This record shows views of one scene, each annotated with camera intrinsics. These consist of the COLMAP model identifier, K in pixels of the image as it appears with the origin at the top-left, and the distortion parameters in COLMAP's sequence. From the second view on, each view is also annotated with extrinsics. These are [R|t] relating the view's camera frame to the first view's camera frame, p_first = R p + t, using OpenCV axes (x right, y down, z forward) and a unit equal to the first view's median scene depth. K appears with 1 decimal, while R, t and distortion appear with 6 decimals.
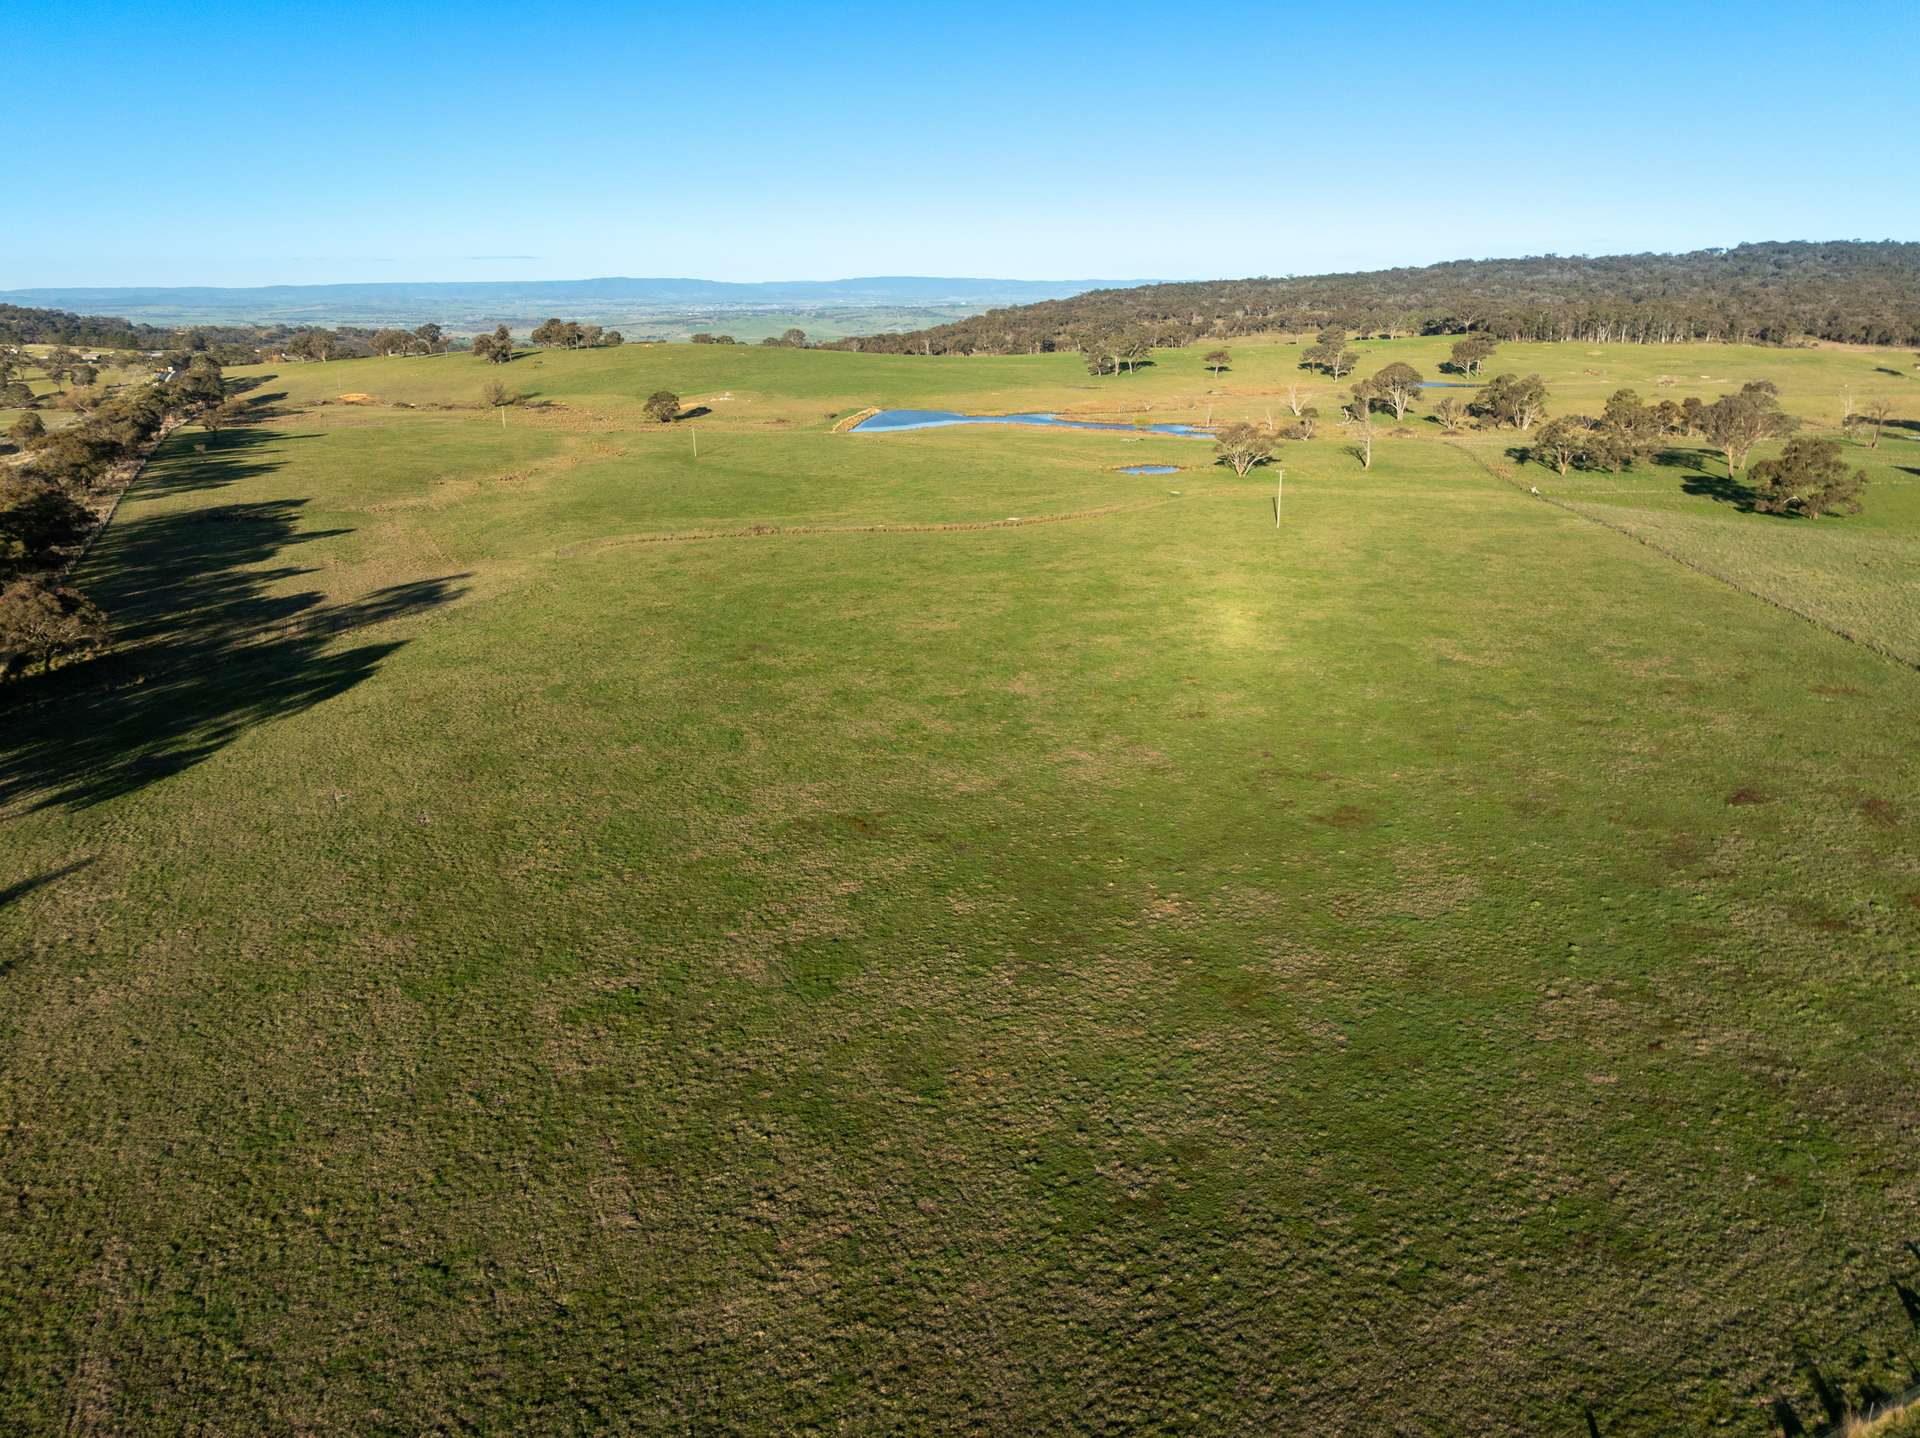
lens RADIAL K [[1356.1, 0, 957.7], [0, 1356.1, 712.1], [0, 0, 1]] dist [-0.046795, 0.018718]
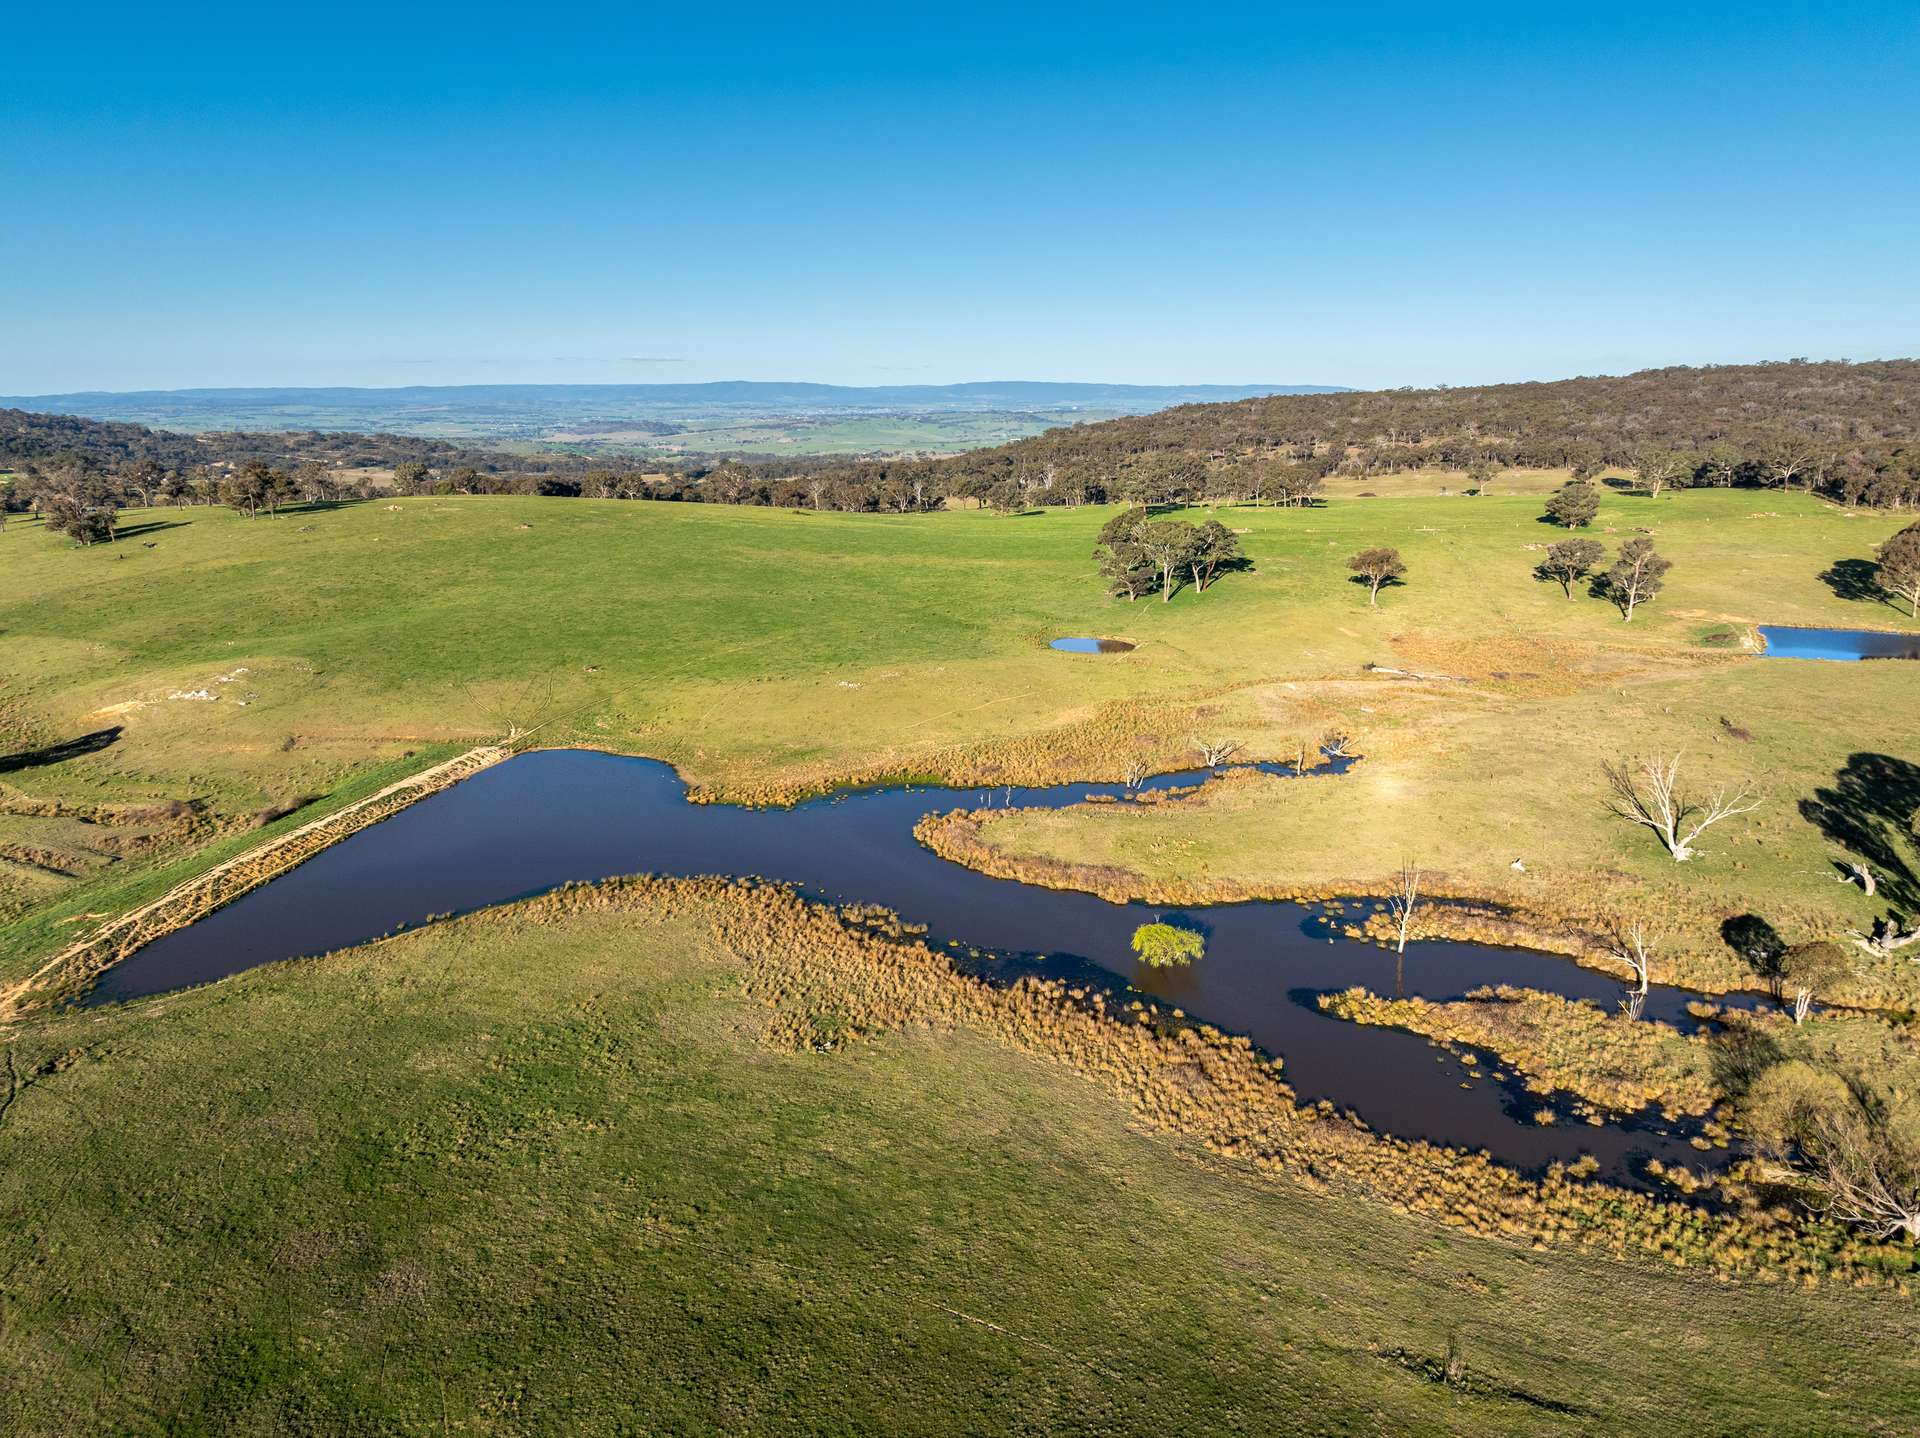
lens RADIAL K [[1356.1, 0, 965.2], [0, 1356.1, 714.2], [0, 0, 1]] dist [-0.046795, 0.018718]
pose [[0.997026, 0.020212, -0.074366, 0.045768], [-0.025413, 0.997246, -0.069679, -0.096433], [0.072753, 0.071361, 0.994794, 0.287151]]
